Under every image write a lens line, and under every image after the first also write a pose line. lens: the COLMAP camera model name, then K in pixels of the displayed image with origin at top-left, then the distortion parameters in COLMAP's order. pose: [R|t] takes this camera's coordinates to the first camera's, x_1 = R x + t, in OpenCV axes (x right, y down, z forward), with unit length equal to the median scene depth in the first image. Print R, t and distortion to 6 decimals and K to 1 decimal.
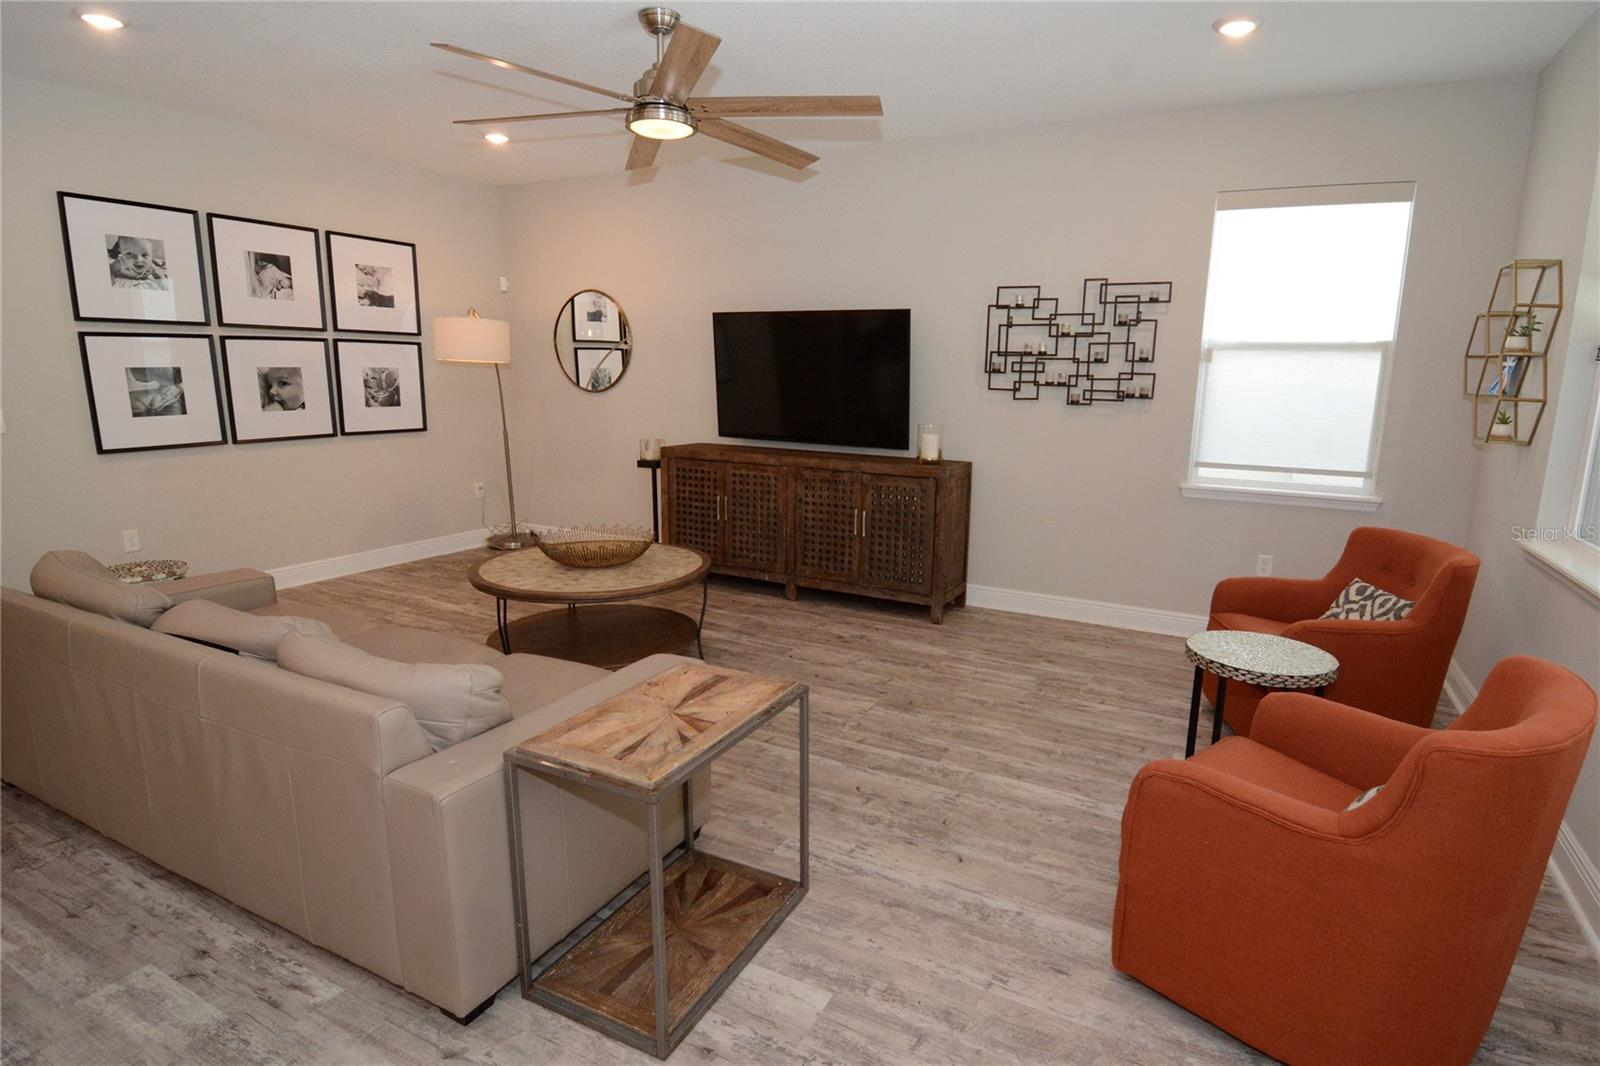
lens RADIAL K [[811.0, 0, 821.2], [0, 811.0, 541.9], [0, 0, 1]] dist [-0.006532, -0.011193]
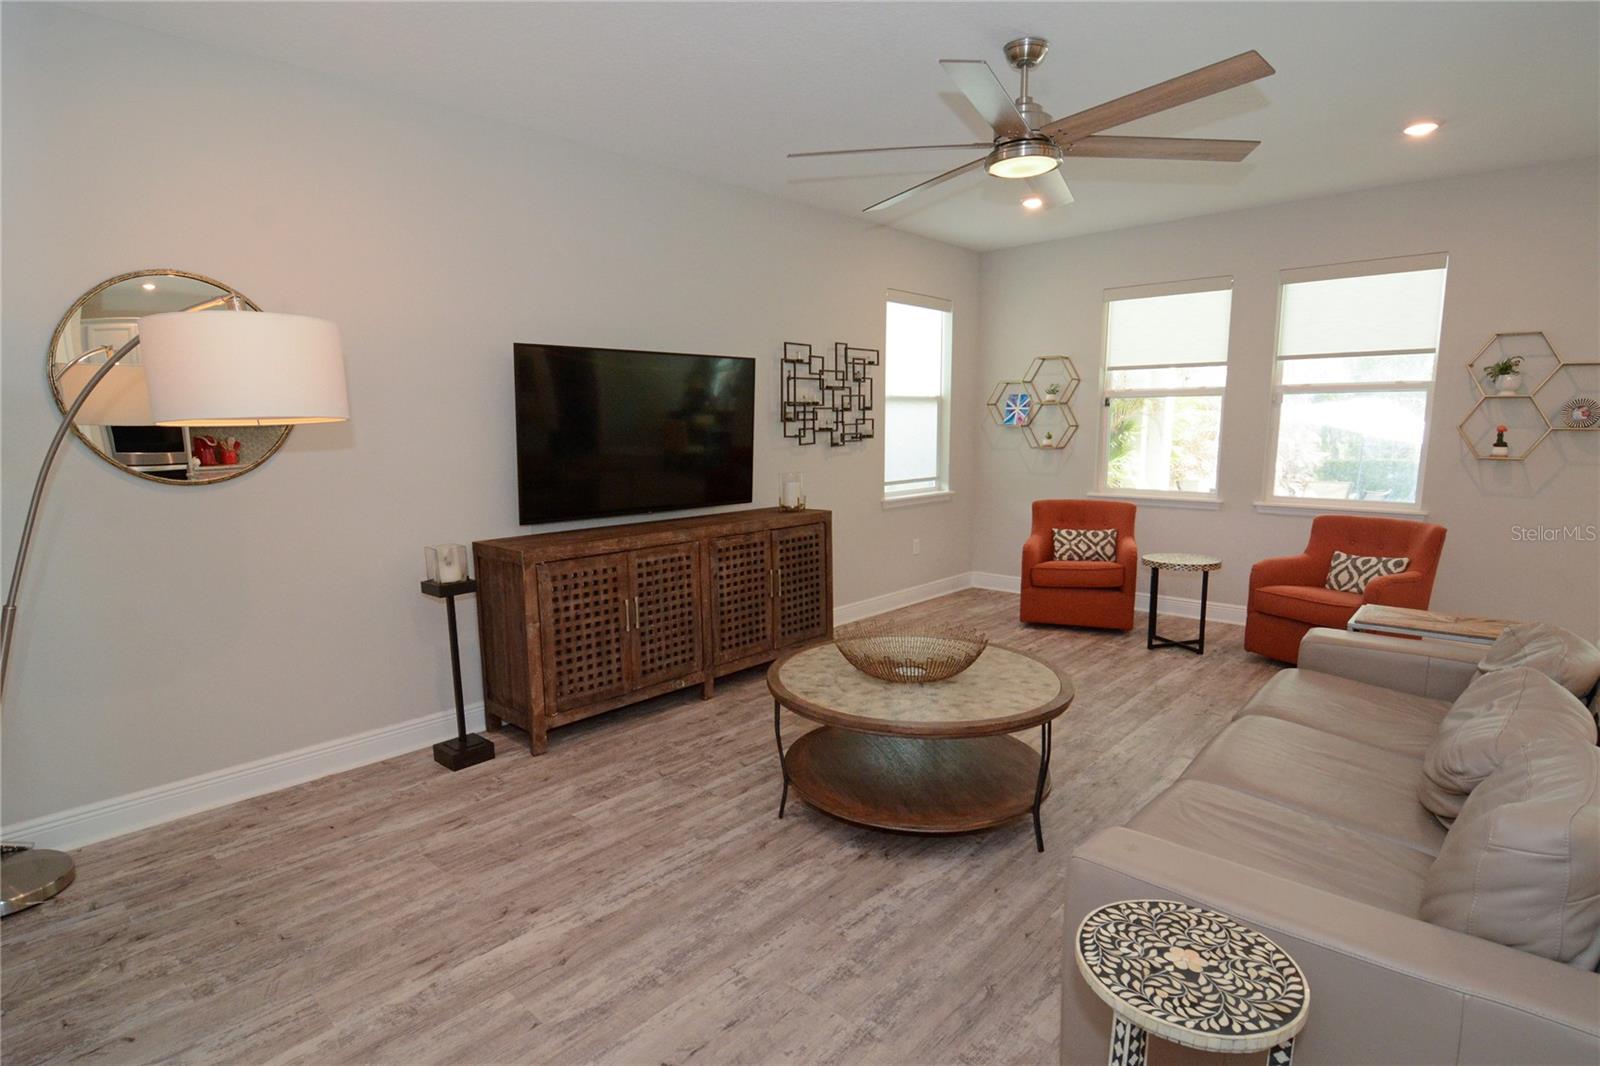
lens RADIAL K [[811.0, 0, 780.6], [0, 811.0, 561.7], [0, 0, 1]] dist [-0.006532, -0.011193]
pose [[0.288456, -0.183720, 0.939702, -0.852947], [0.216856, 0.968452, 0.122774, -0.165818], [-0.932613, 0.168366, 0.319197, 0.710551]]
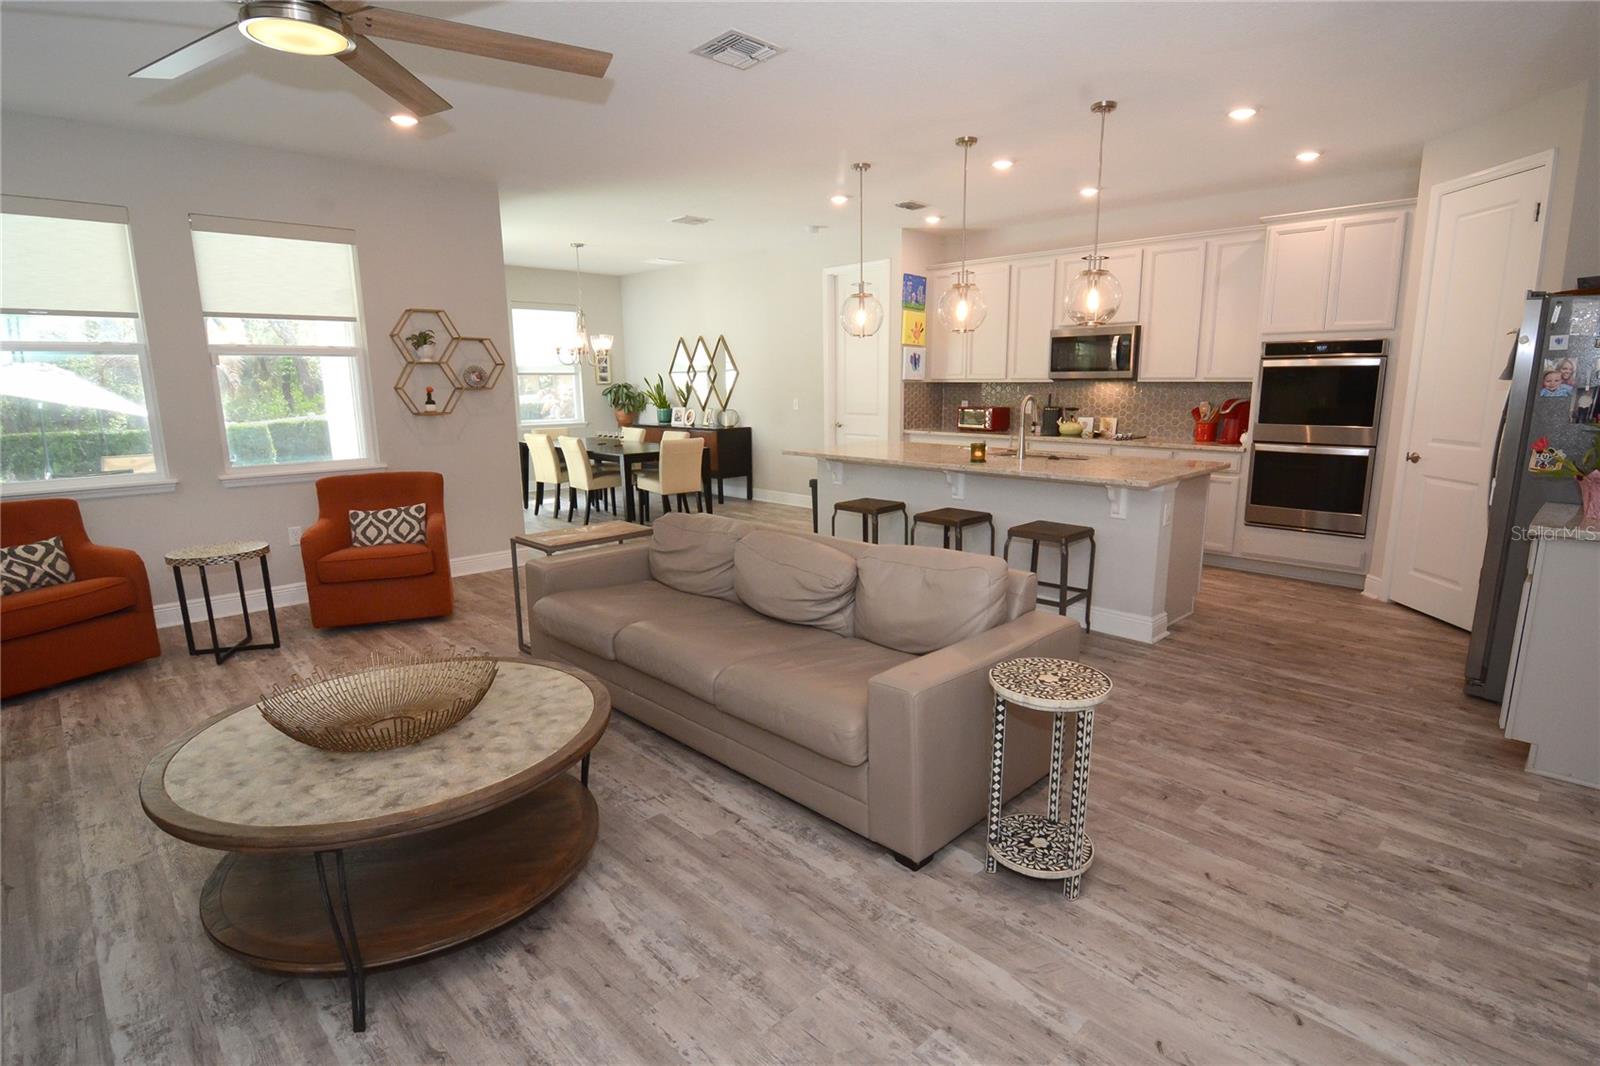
lens RADIAL K [[811.0, 0, 825.4], [0, 811.0, 548.2], [0, 0, 1]] dist [-0.006532, -0.011193]
pose [[-0.949444, -0.078991, 0.303837, -0.601410], [0.052143, 0.914706, 0.400742, -0.246236], [-0.309576, 0.396325, -0.864343, 1.118427]]
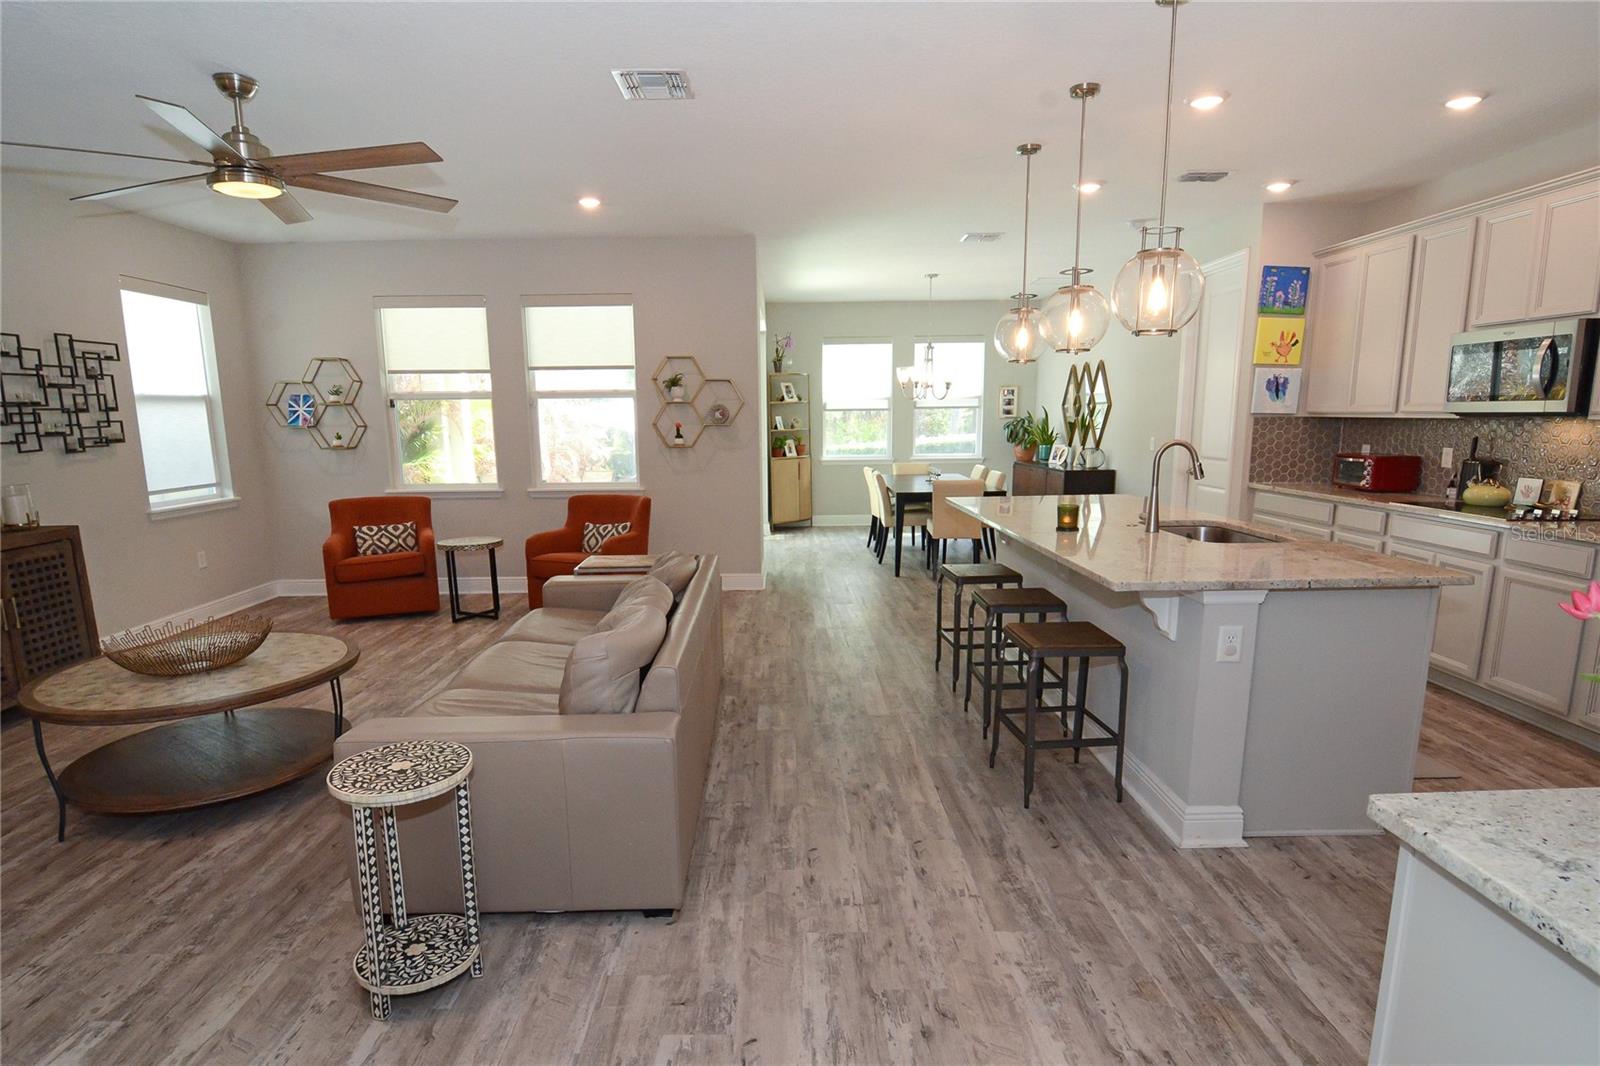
lens RADIAL K [[853.6, 0, 779.1], [0, 853.6, 574.9], [0, 0, 1]] dist [-0.007583, -0.009595]
pose [[-0.446973, -0.179748, 0.876302, -1.049470], [0.190206, 0.938107, 0.289443, -0.160948], [-0.874092, 0.296052, -0.385119, 0.661425]]
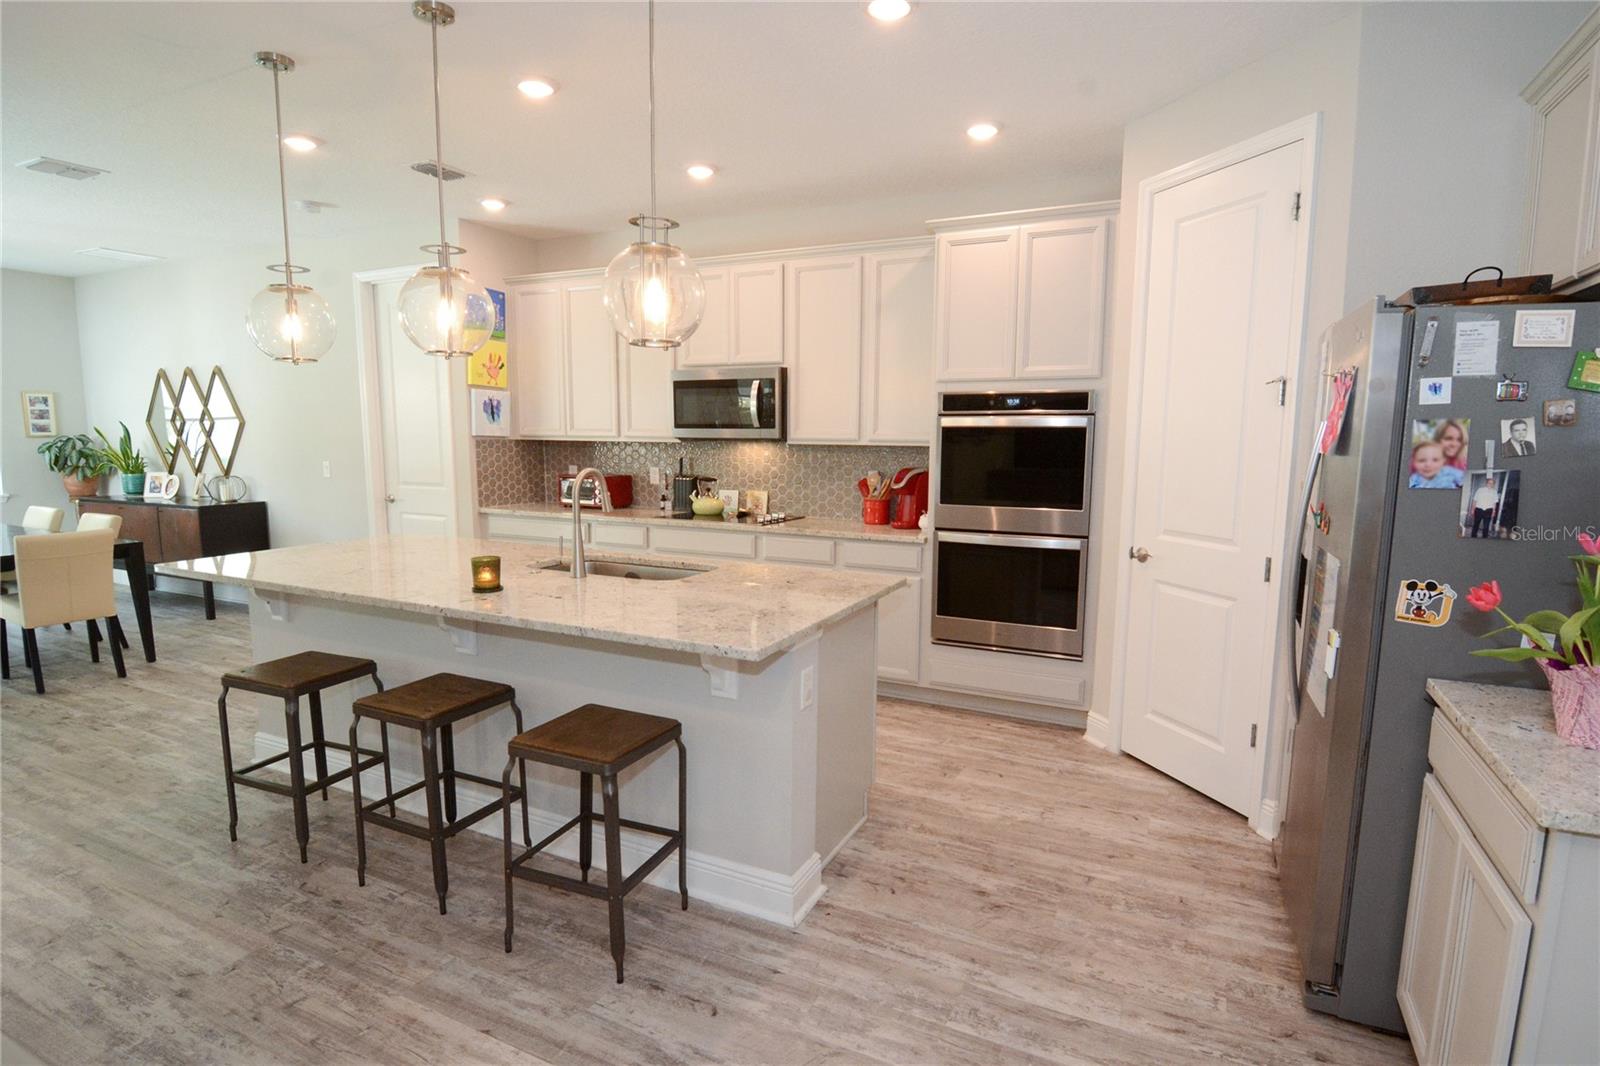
lens RADIAL K [[811.0, 0, 817.7], [0, 811.0, 545.6], [0, 0, 1]] dist [-0.006532, -0.011193]
pose [[-0.999221, -0.026880, -0.028897, -0.677823], [-0.035140, 0.939275, 0.341362, -0.150542], [0.017966, 0.342111, -0.939488, 0.634870]]
